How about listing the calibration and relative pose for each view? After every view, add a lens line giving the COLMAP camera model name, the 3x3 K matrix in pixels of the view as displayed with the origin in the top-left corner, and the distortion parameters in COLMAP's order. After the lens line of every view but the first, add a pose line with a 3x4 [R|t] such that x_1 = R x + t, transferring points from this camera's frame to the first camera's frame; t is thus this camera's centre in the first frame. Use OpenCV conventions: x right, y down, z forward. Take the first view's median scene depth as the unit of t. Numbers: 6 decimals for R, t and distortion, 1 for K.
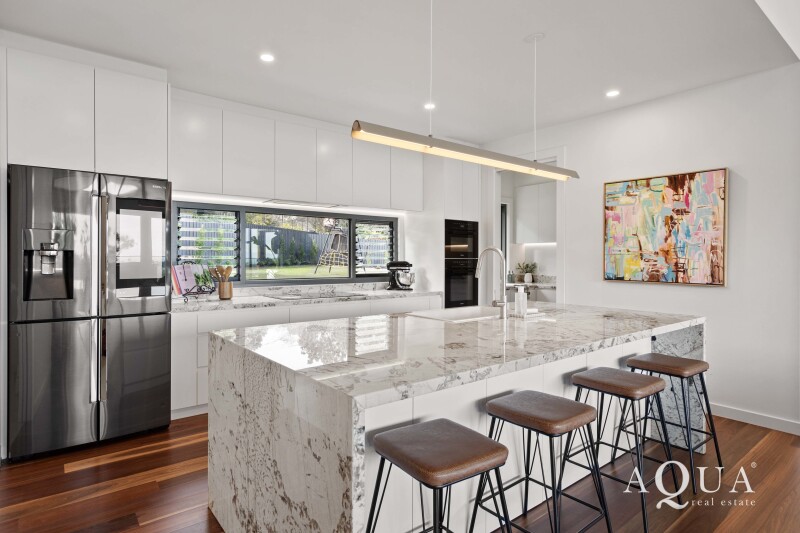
lens RADIAL K [[440.3, 0, 399.8], [0, 440.3, 261.1], [0, 0, 1]] dist [-0.000478, -0.000040]
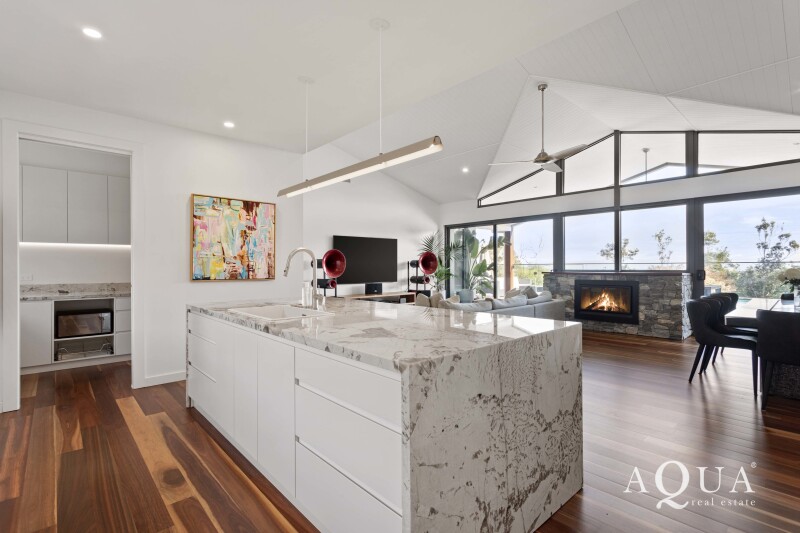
lens RADIAL K [[379.3, 0, 399.3], [0, 379.3, 266.6], [0, 0, 1]] dist [0.001529, 0.000051]
pose [[-0.069231, -0.008851, 0.997561, -0.582483], [0.007439, 0.999928, 0.009388, 0.002161], [-0.997573, 0.008071, -0.069160, 0.598046]]
